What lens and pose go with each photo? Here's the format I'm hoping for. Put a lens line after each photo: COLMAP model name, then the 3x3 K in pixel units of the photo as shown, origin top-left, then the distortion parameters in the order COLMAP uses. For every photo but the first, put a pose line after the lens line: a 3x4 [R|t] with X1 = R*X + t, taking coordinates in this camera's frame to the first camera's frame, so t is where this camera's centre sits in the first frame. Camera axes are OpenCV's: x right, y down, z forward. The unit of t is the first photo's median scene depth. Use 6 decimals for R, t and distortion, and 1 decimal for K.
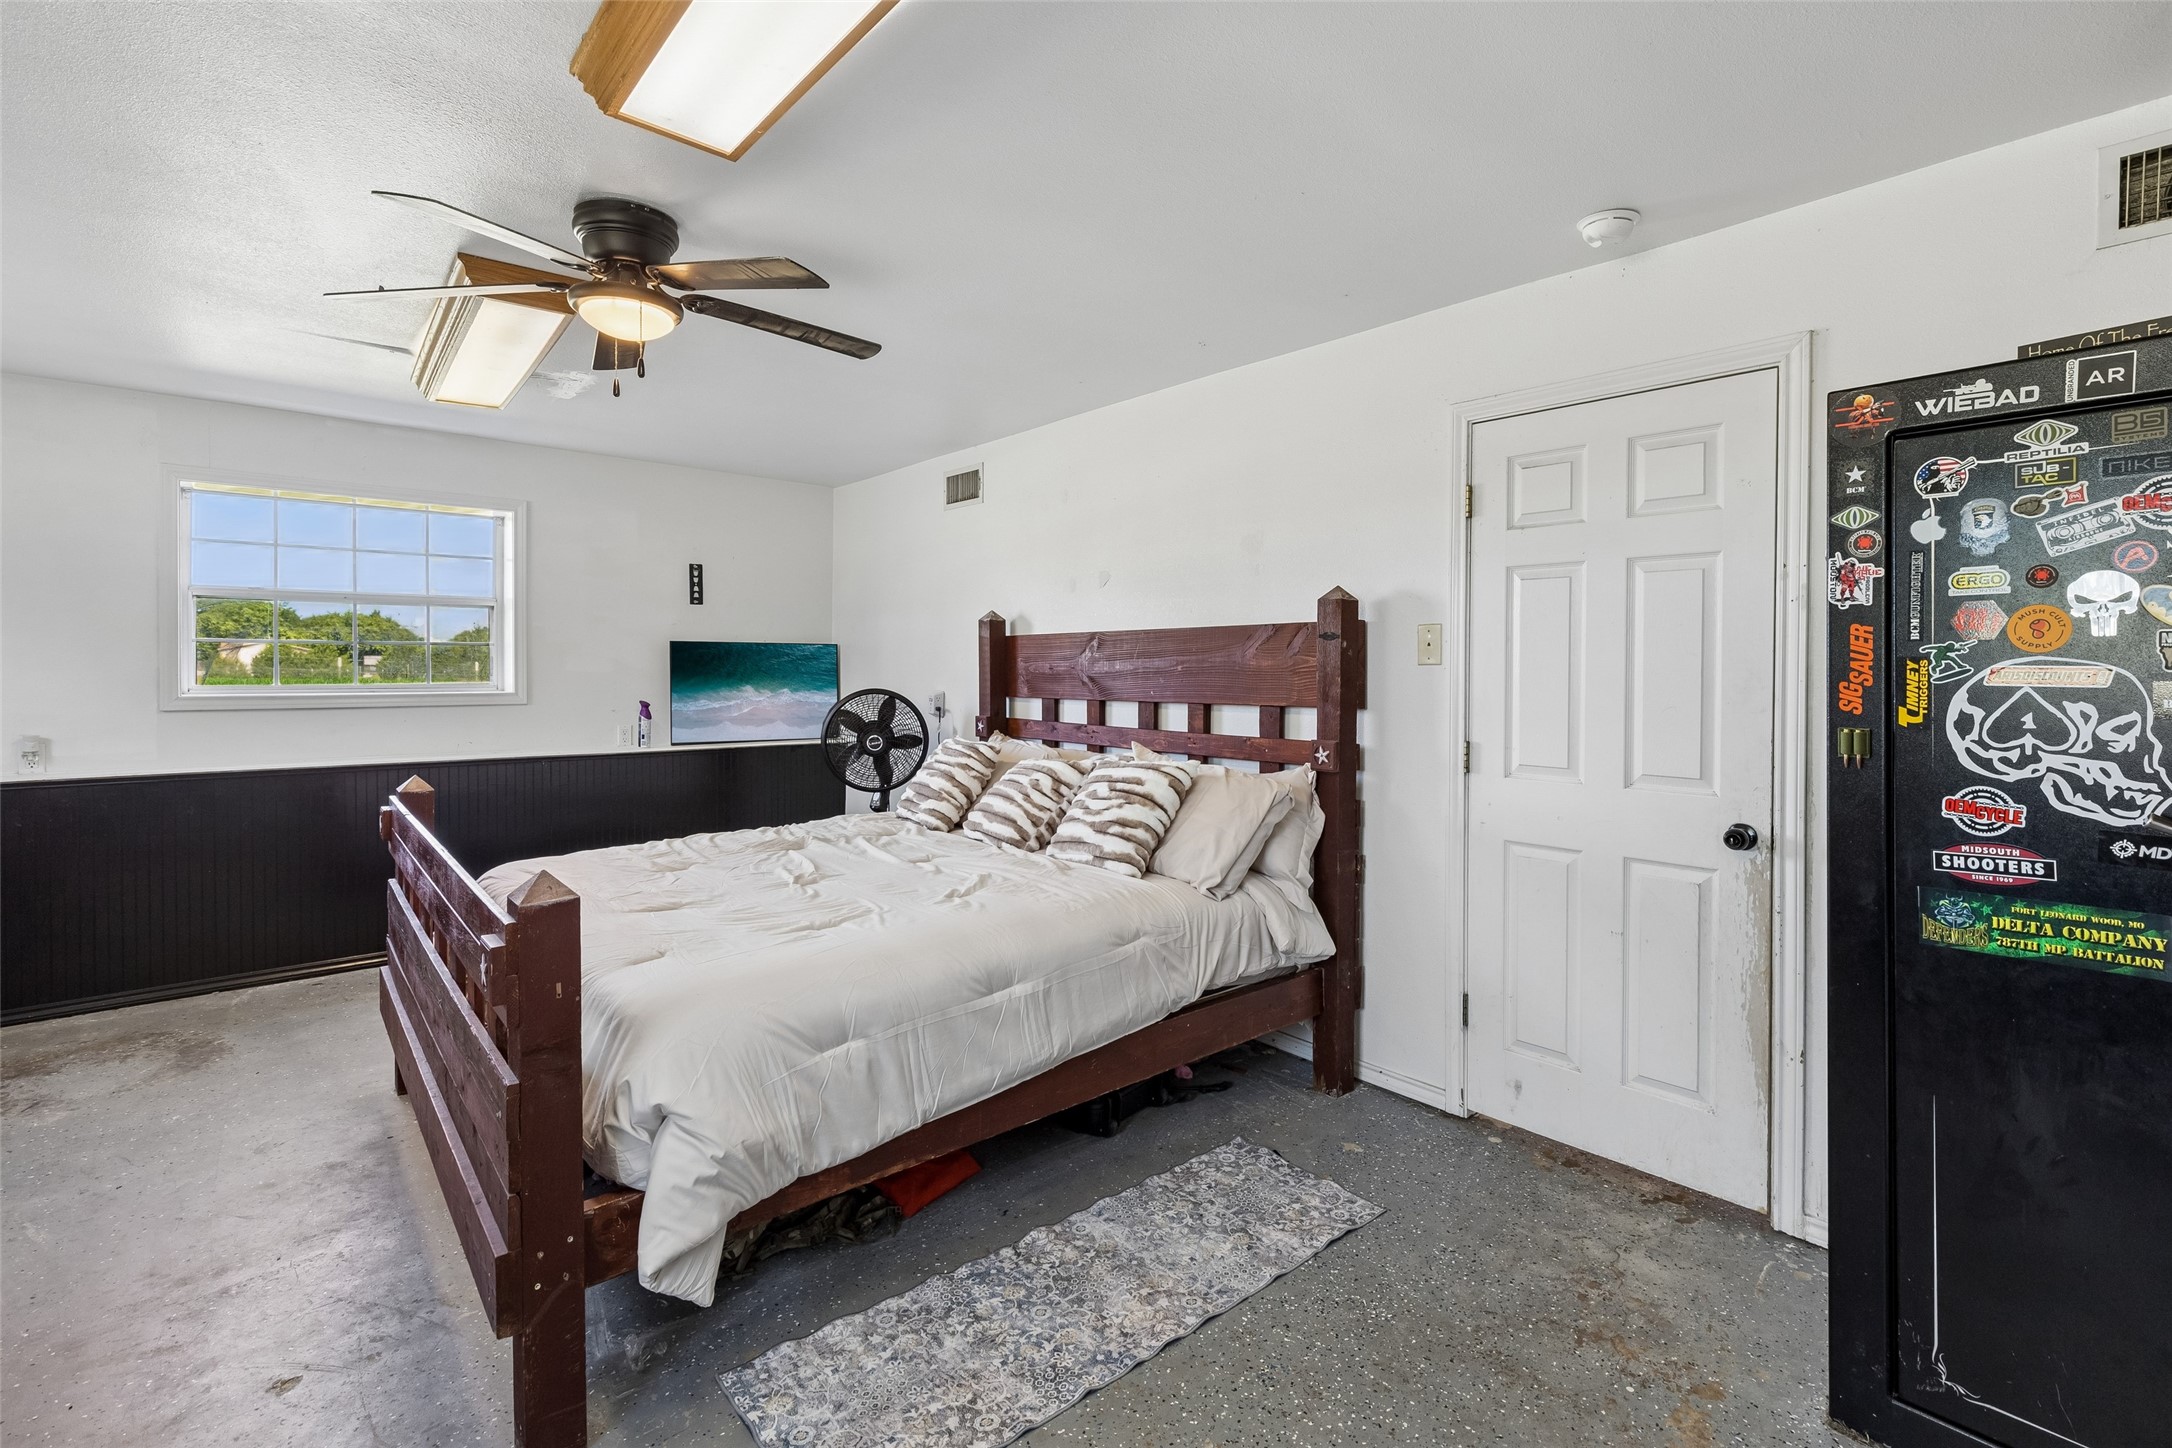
lens RADIAL K [[1000.4, 0, 1097.4], [0, 1000.4, 672.7], [0, 0, 1]] dist [0.002313, 0.000596]
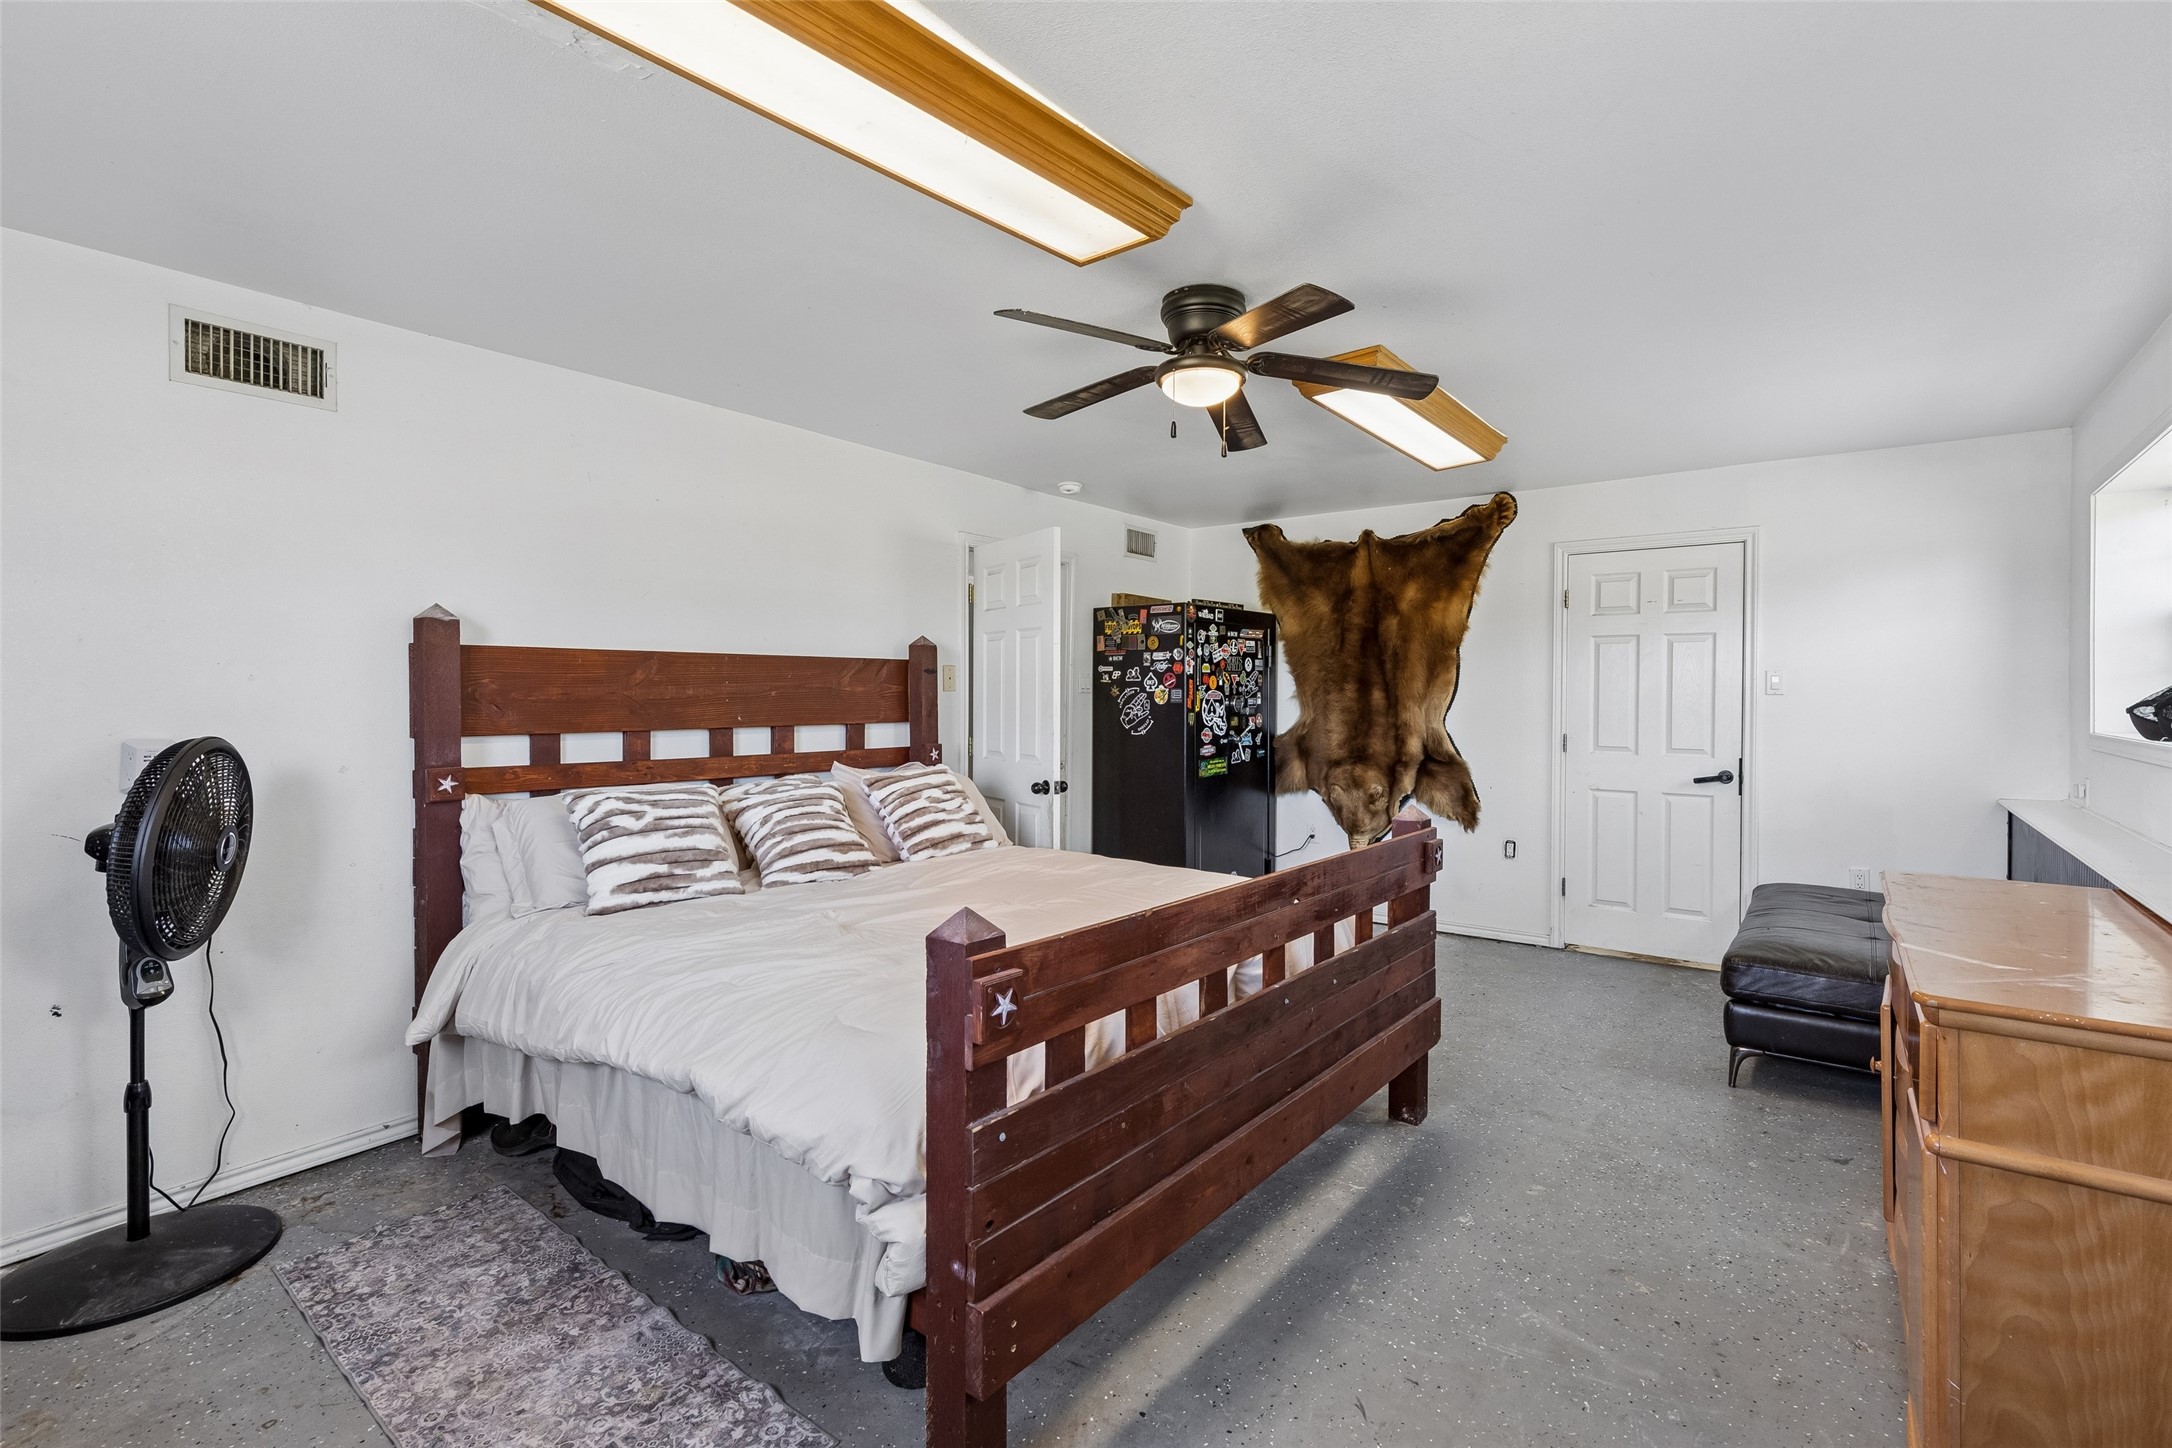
lens RADIAL K [[1000.4, 0, 1097.4], [0, 1000.4, 672.7], [0, 0, 1]] dist [0.002313, 0.000596]
pose [[-0.210320, 0.016338, 0.977496, -1.184287], [-0.000012, 0.999860, -0.016714, -0.009474], [-0.977633, -0.003527, -0.210290, 1.034695]]
